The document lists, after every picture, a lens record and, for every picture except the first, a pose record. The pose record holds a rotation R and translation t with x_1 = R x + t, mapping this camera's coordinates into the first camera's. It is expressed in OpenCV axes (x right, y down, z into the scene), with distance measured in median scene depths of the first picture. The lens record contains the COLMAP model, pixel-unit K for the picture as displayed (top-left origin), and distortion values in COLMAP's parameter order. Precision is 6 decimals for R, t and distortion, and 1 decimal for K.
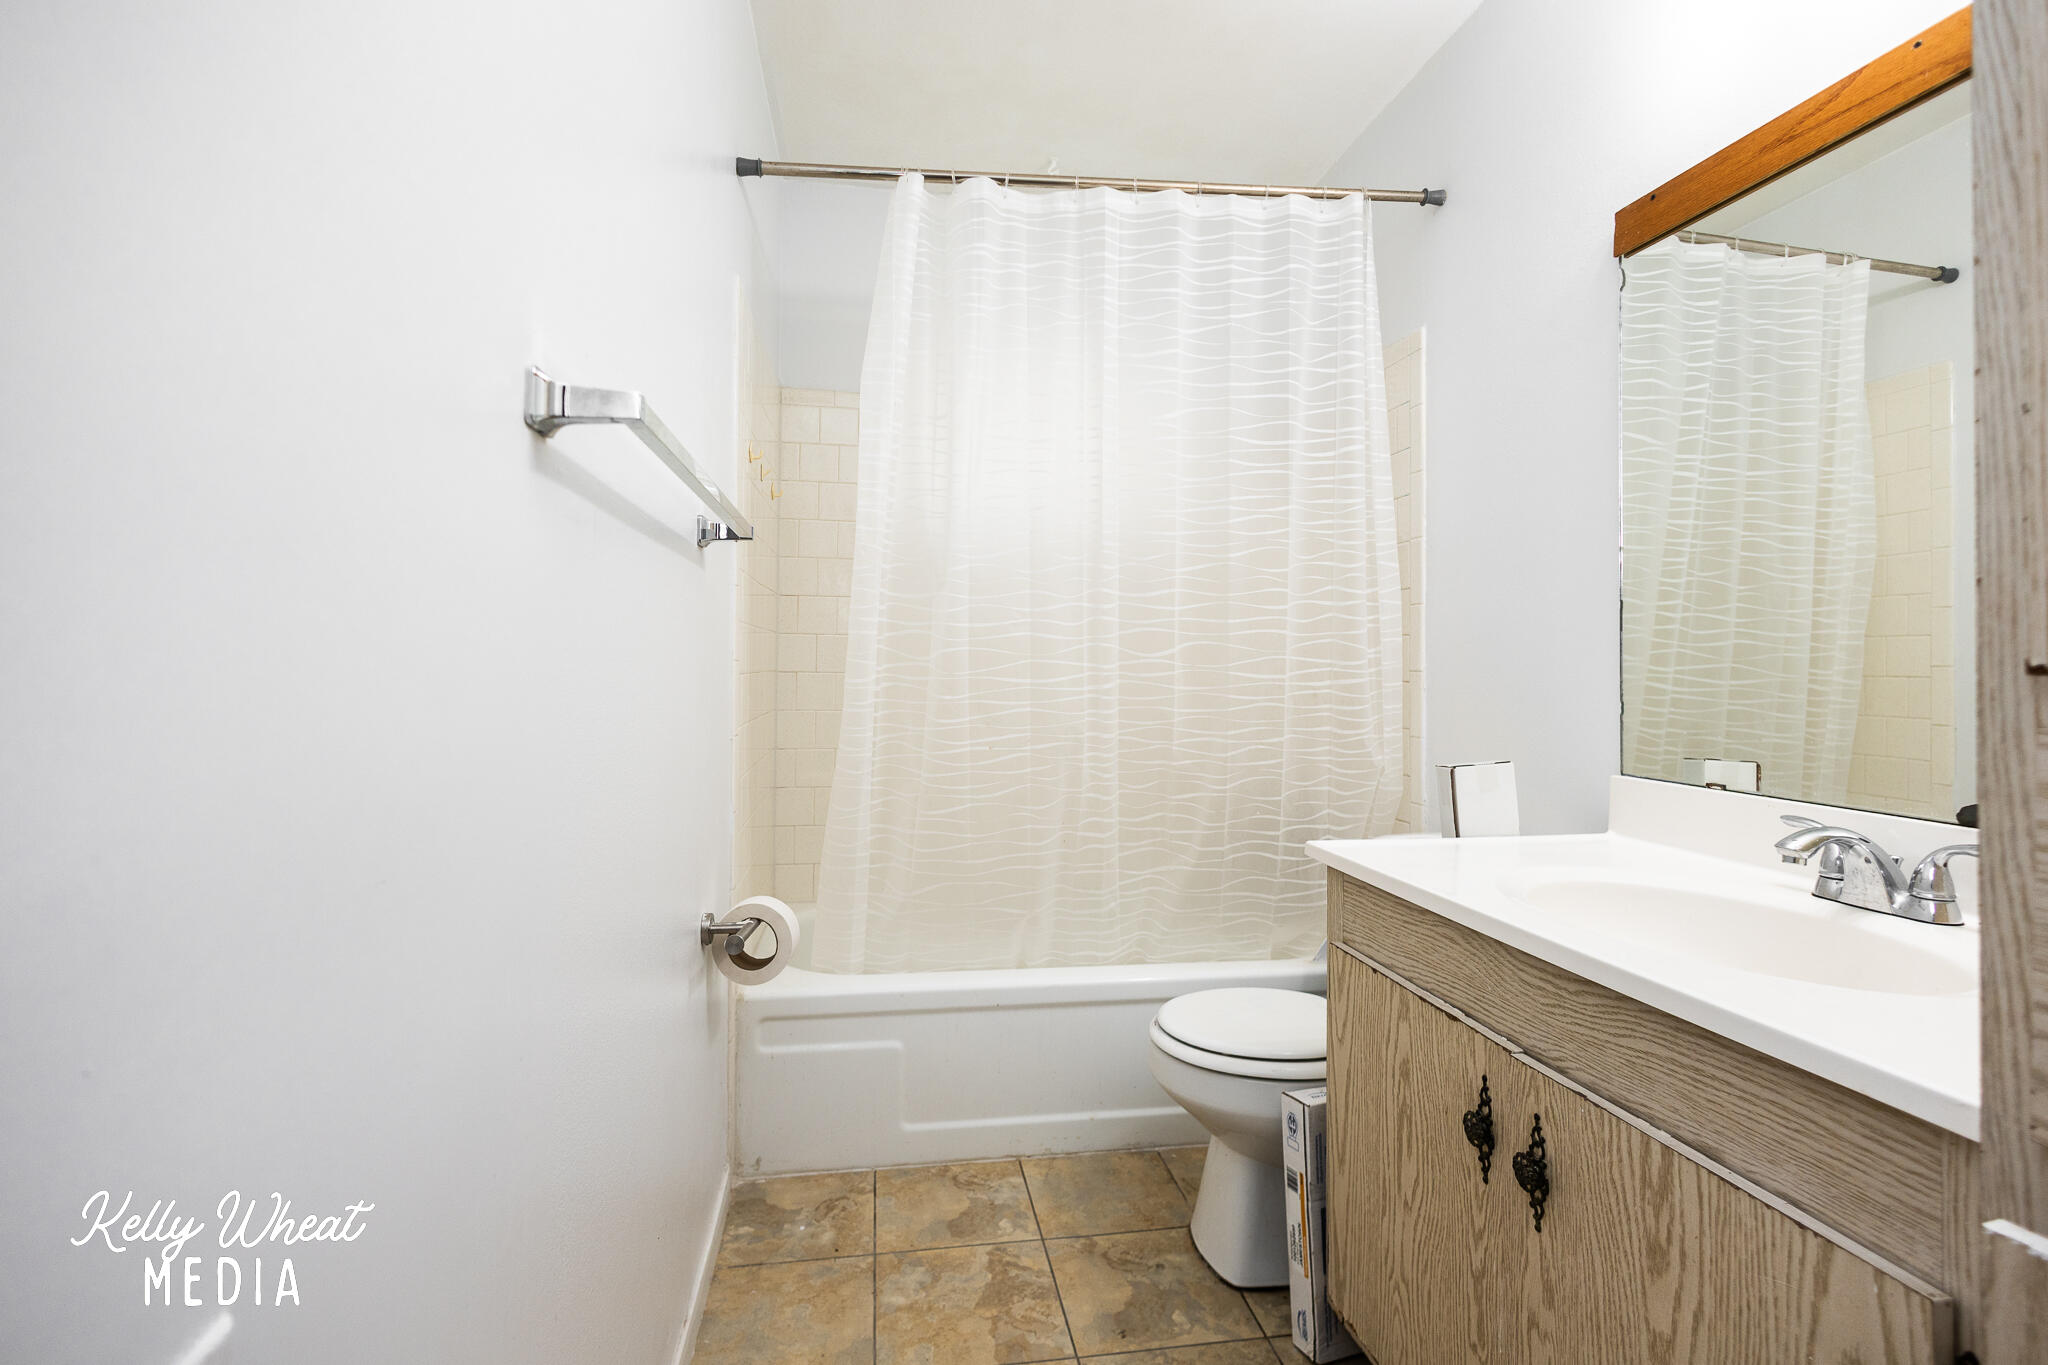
lens RADIAL K [[969.6, 0, 1024.0], [0, 969.6, 682.5], [0, 0, 1]] dist [0.003102, -0.000310]
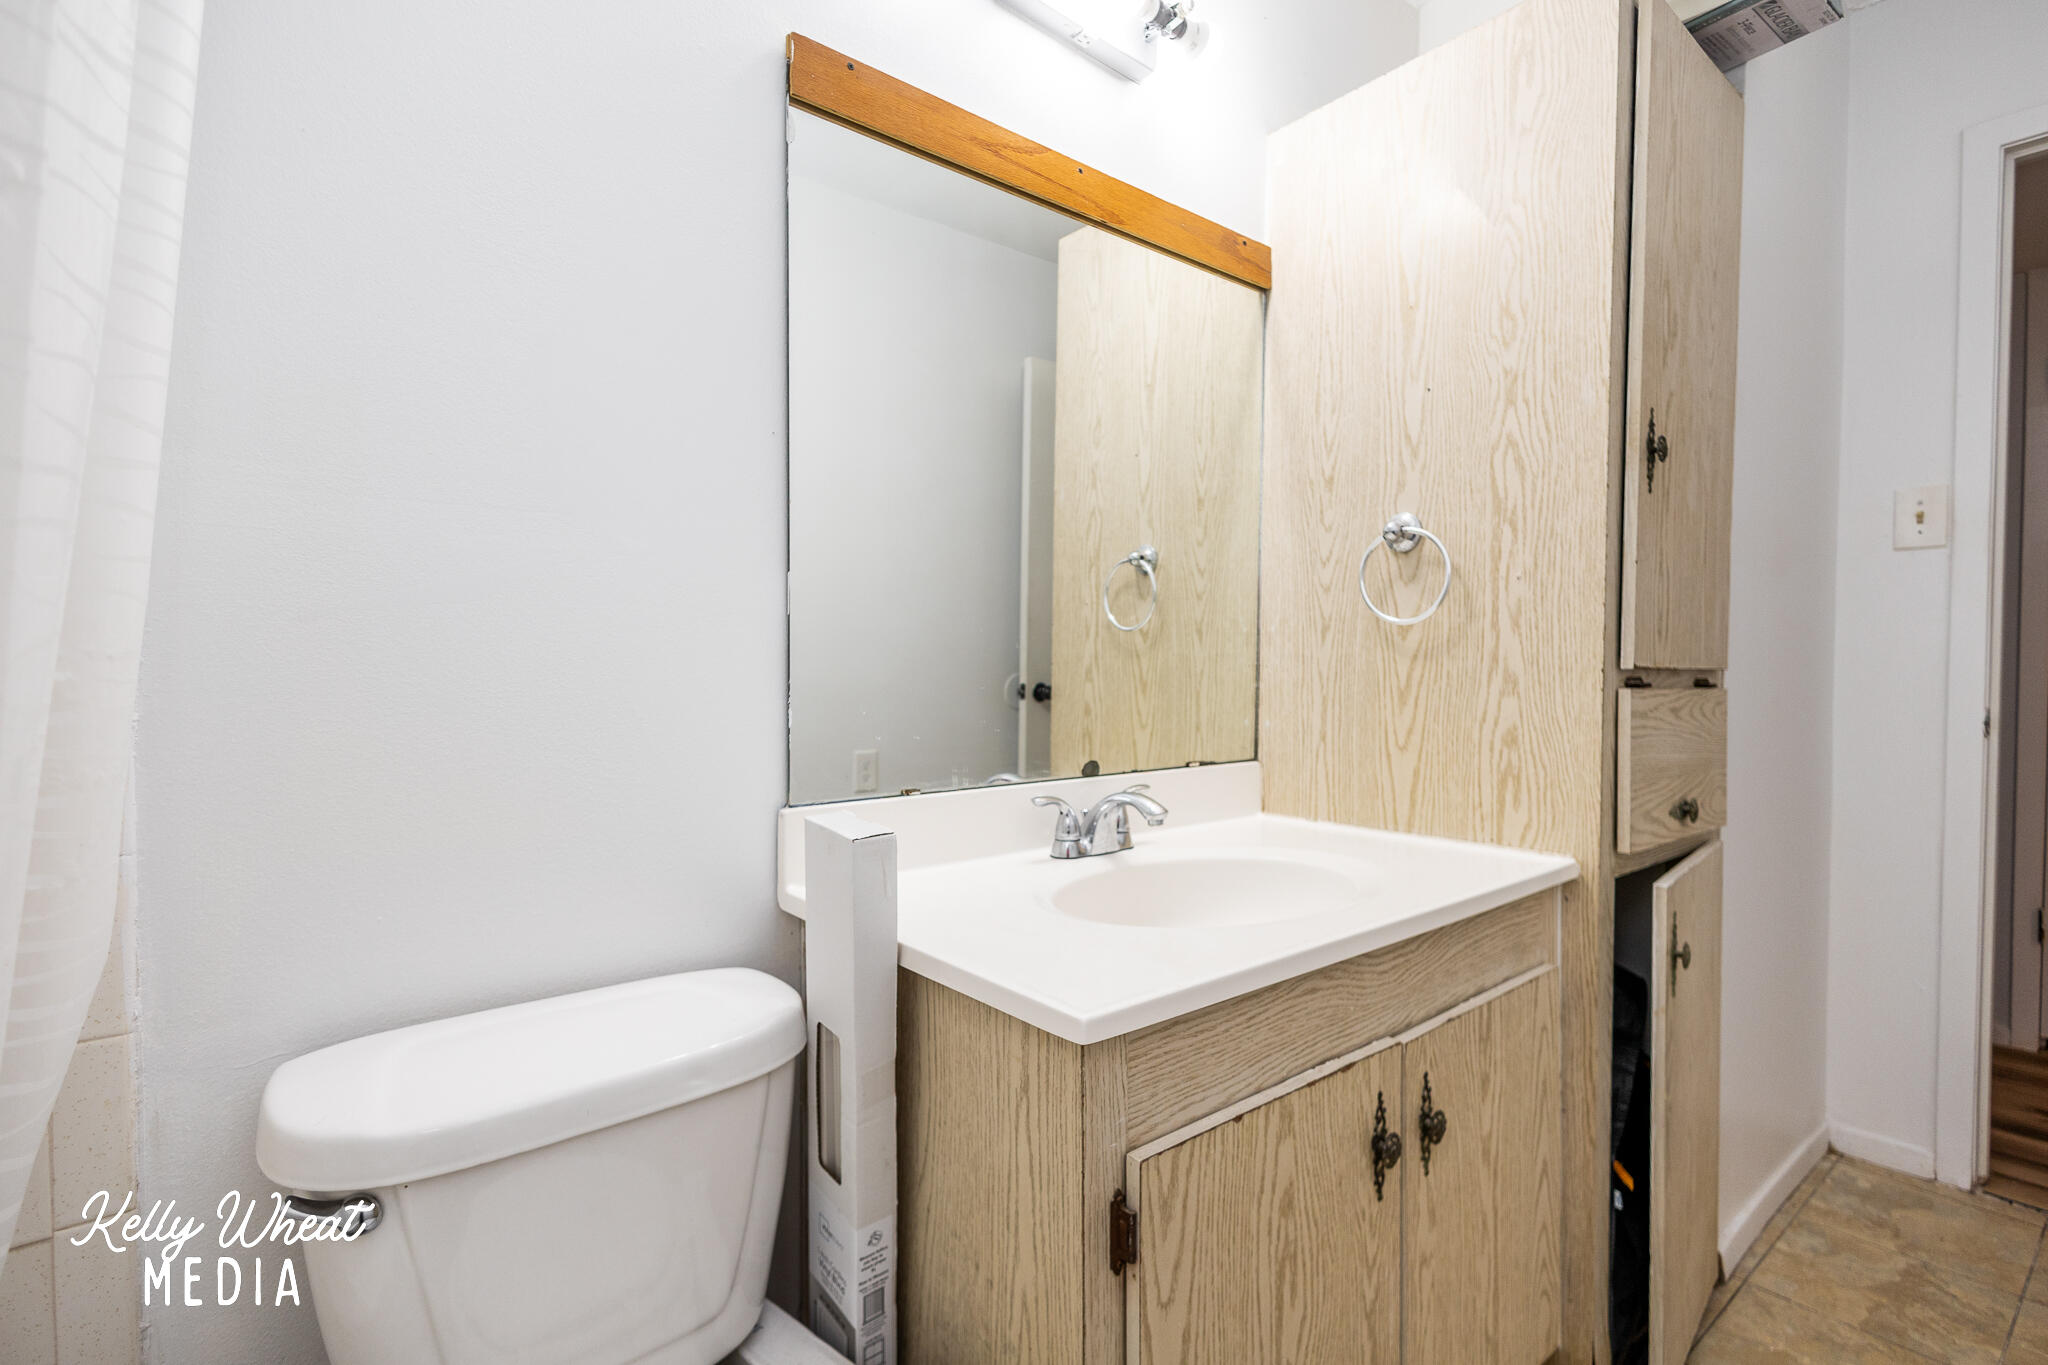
lens RADIAL K [[969.6, 0, 1024.0], [0, 969.6, 682.5], [0, 0, 1]] dist [0.003102, -0.000310]
pose [[-0.499402, -0.031488, 0.865798, -0.157679], [0.005745, 0.999197, 0.039654, -0.037806], [-0.866351, 0.024777, -0.498820, 1.660169]]
